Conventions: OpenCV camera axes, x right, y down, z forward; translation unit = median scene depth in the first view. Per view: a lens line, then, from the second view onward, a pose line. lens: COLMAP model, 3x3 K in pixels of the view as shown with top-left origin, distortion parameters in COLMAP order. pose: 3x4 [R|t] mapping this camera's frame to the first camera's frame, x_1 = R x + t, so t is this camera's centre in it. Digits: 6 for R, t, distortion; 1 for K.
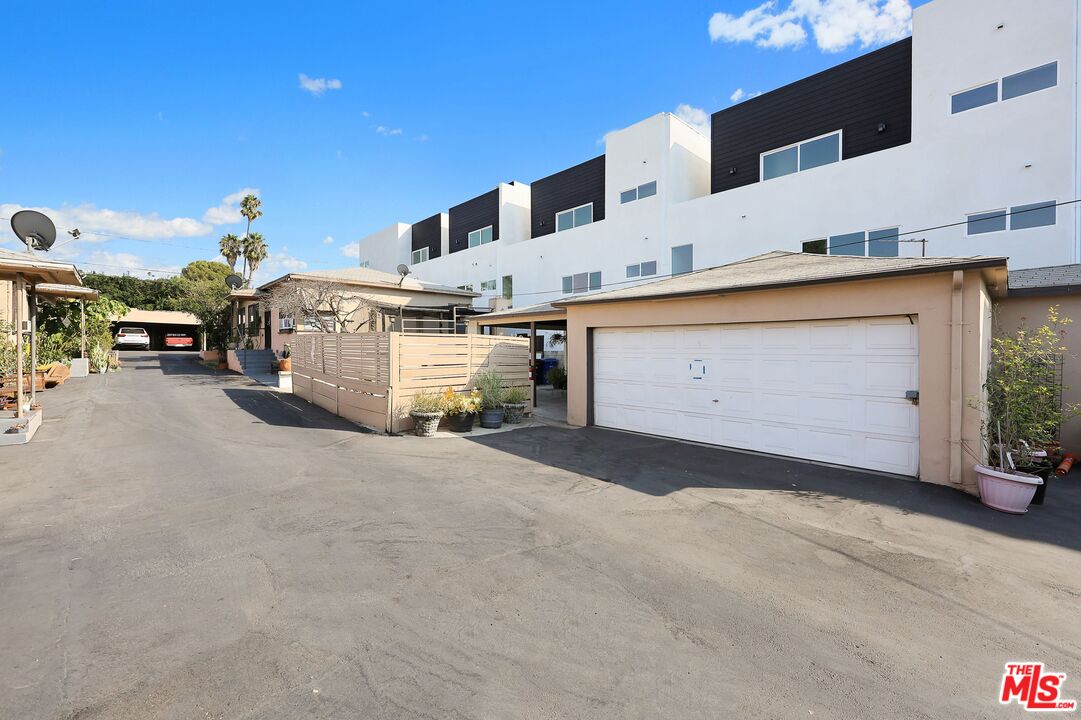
lens RADIAL K [[451.7, 0, 532.5], [0, 451.7, 357.7], [0, 0, 1]] dist [-0.003035, -0.000061]
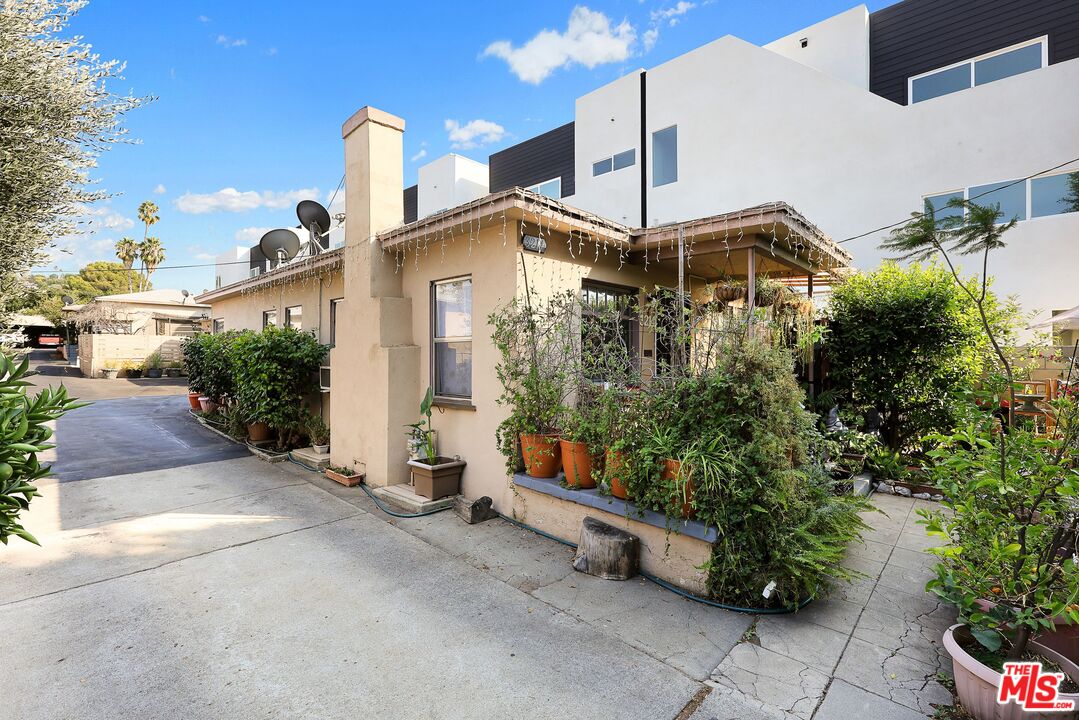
lens RADIAL K [[476.0, 0, 539.5], [0, 476.0, 360.0], [0, 0, 1]] dist [0.003205, 0.000348]
pose [[0.996812, -0.003945, 0.079690, 0.413656], [0.003730, 0.999989, 0.002837, 0.017622], [-0.079700, -0.002531, 0.996816, -0.378804]]
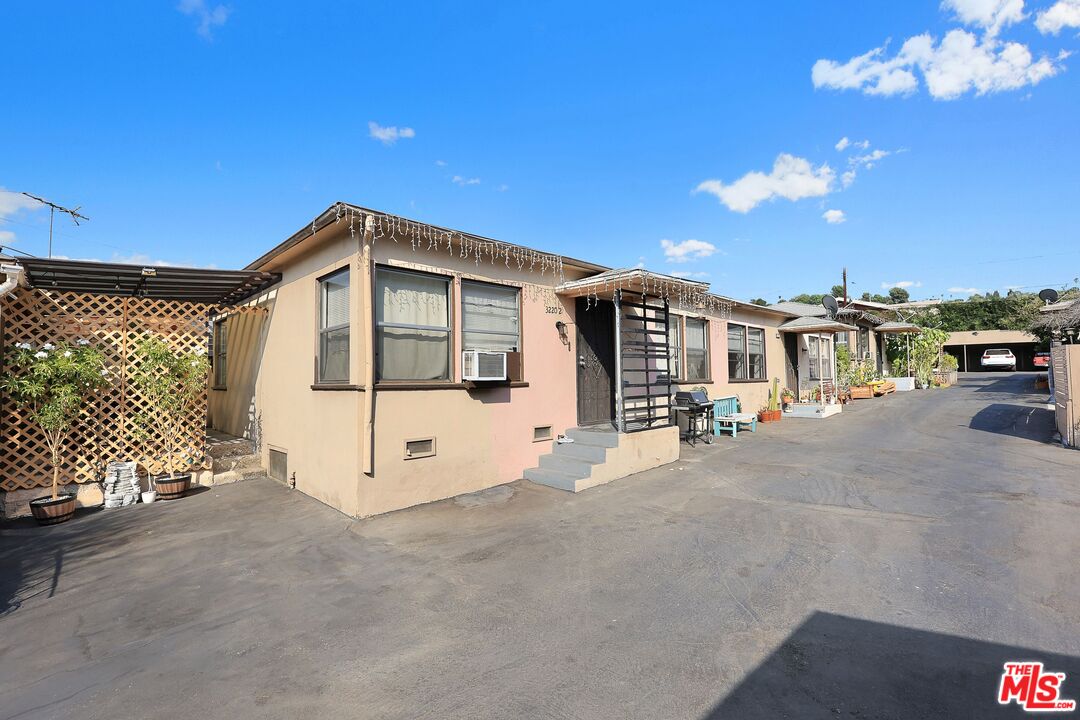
lens RADIAL K [[476.5, 0, 540.0], [0, 476.5, 360.0], [0, 0, 1]] dist [0.003205, 0.000348]
pose [[0.011405, -0.039040, -0.999173, 0.168722], [-0.003824, 0.999229, -0.039086, 0.004033], [0.999928, 0.004267, 0.011247, -0.043948]]
